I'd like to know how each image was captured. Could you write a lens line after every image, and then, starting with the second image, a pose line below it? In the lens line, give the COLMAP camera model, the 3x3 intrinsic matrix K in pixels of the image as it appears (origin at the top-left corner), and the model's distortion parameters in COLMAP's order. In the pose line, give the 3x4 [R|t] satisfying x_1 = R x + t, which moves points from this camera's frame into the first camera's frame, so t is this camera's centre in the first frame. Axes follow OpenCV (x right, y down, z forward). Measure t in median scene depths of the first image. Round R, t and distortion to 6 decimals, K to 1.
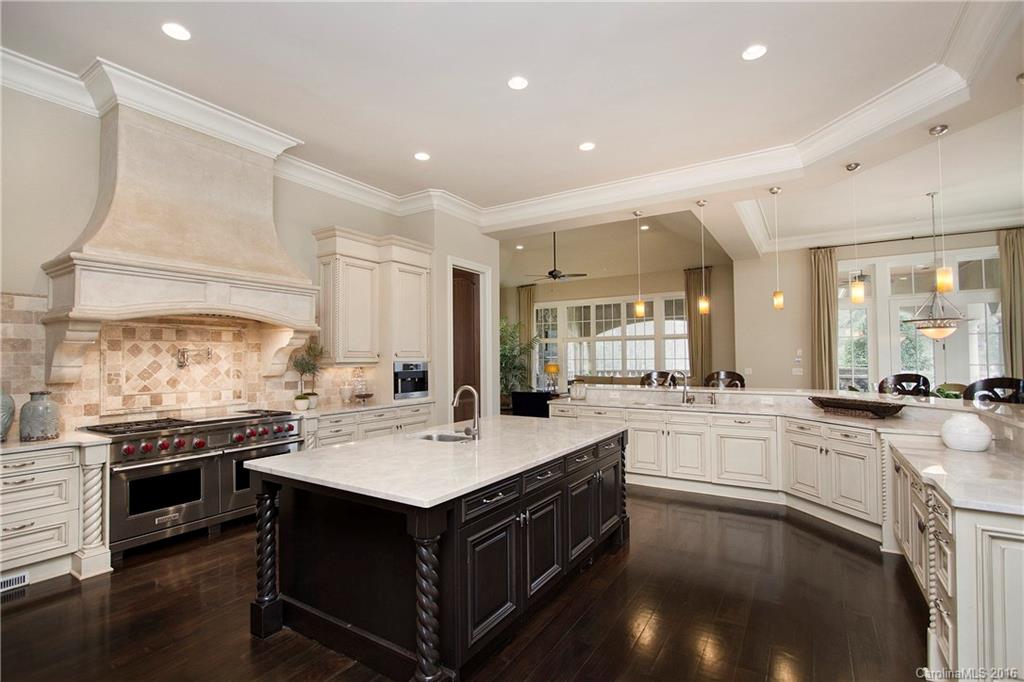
lens RADIAL K [[471.7, 0, 512.5], [0, 471.7, 347.2], [0, 0, 1]] dist [-0.000448, -0.000029]
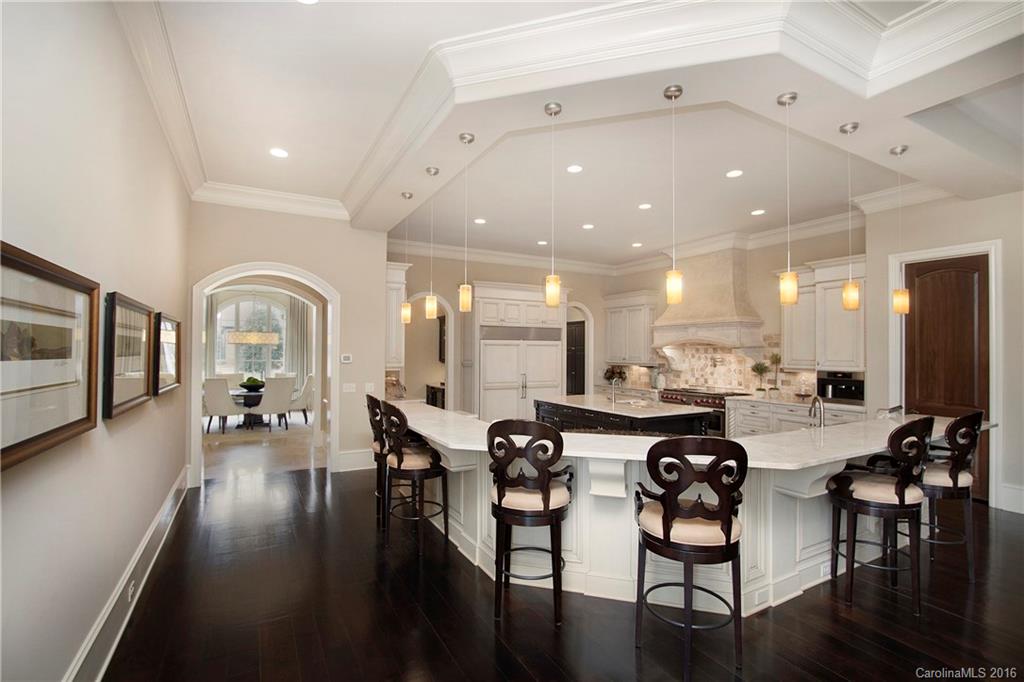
lens RADIAL K [[471.7, 0, 512.9], [0, 471.7, 345.5], [0, 0, 1]] dist [-0.000448, -0.000029]
pose [[-0.474992, -0.004744, -0.879977, 1.491018], [0.021466, 0.999625, -0.016975, -0.032295], [0.879728, -0.026953, -0.474712, 1.186445]]
